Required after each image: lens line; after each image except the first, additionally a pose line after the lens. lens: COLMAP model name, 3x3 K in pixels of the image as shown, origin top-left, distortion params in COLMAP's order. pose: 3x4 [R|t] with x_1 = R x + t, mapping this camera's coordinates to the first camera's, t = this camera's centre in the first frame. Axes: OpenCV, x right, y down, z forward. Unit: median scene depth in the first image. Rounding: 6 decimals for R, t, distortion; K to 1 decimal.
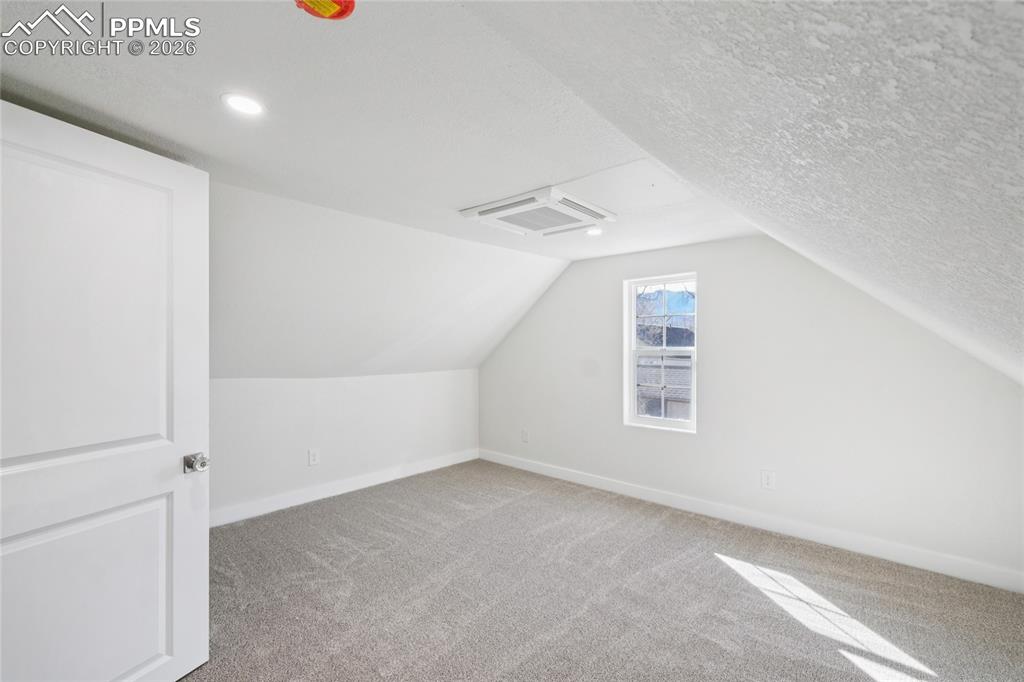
lens RADIAL K [[437.5, 0, 513.3], [0, 437.5, 346.5], [0, 0, 1]] dist [0.000945, 0.000424]
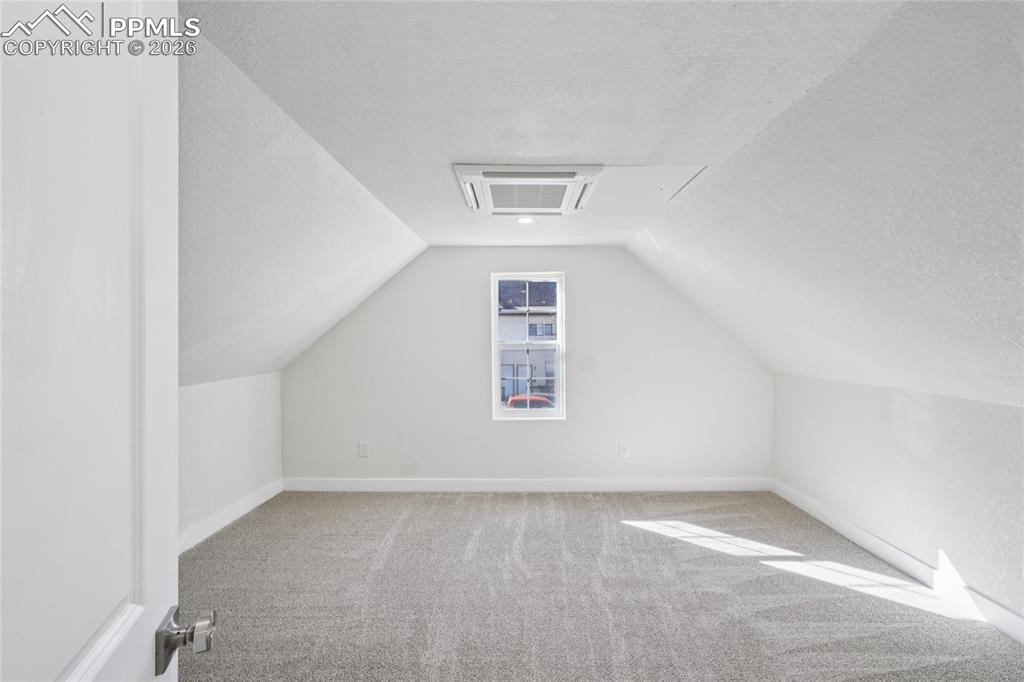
lens RADIAL K [[434.7, 0, 515.9], [0, 434.7, 341.3], [0, 0, 1]] dist [-0.000507, 0.001007]
pose [[0.755152, -0.006464, 0.655518, -0.490072], [0.005840, 0.999978, 0.003133, -0.001732], [-0.655524, 0.001463, 0.755173, 0.324912]]
